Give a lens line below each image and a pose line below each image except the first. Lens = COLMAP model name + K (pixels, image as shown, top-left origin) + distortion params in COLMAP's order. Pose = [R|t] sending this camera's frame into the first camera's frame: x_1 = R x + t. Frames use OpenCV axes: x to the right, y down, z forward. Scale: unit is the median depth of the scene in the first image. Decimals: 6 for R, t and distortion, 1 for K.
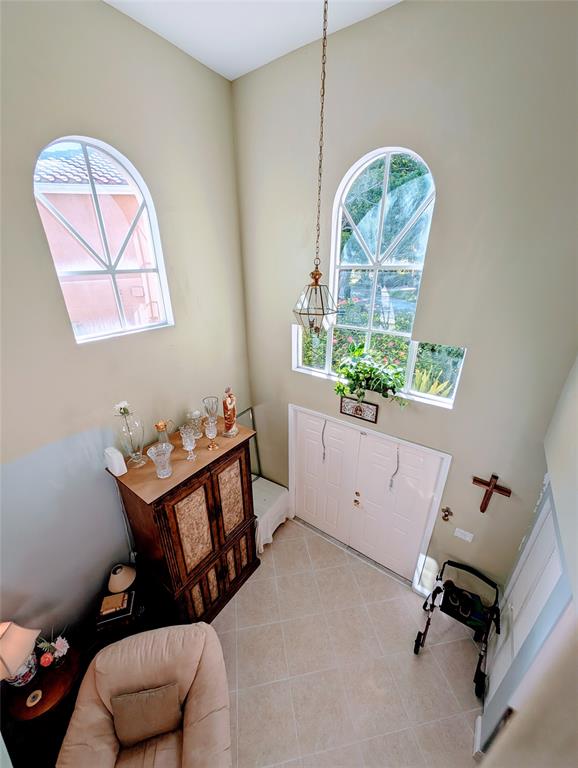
lens RADIAL K [[270.3, 0, 289.0], [0, 270.3, 384.0], [0, 0, 1]] dist [0.000545, 0.000020]
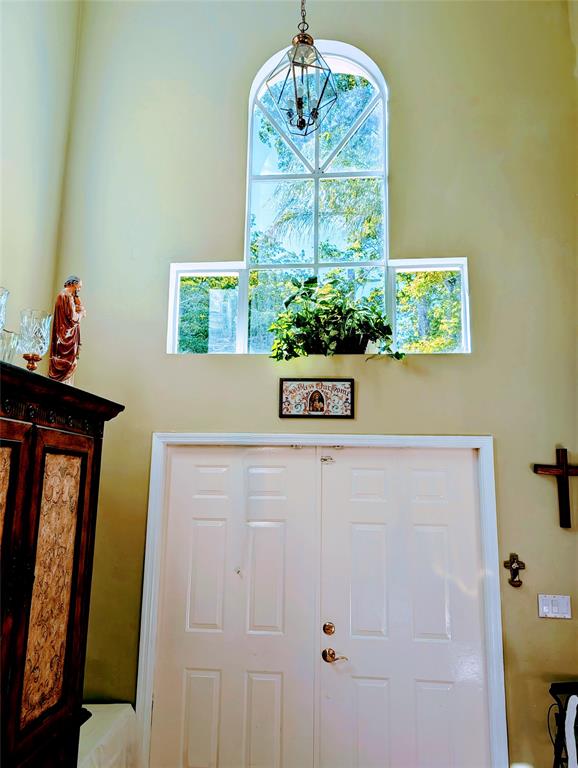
lens RADIAL K [[538.9, 0, 289.0], [0, 538.9, 384.0], [0, 0, 1]] dist [-0.002597, -0.002204]
pose [[0.877738, 0.093726, 0.469885, -0.285185], [0.162387, 0.864451, -0.475767, 0.574892], [-0.450785, 0.493902, 0.743542, 0.261663]]
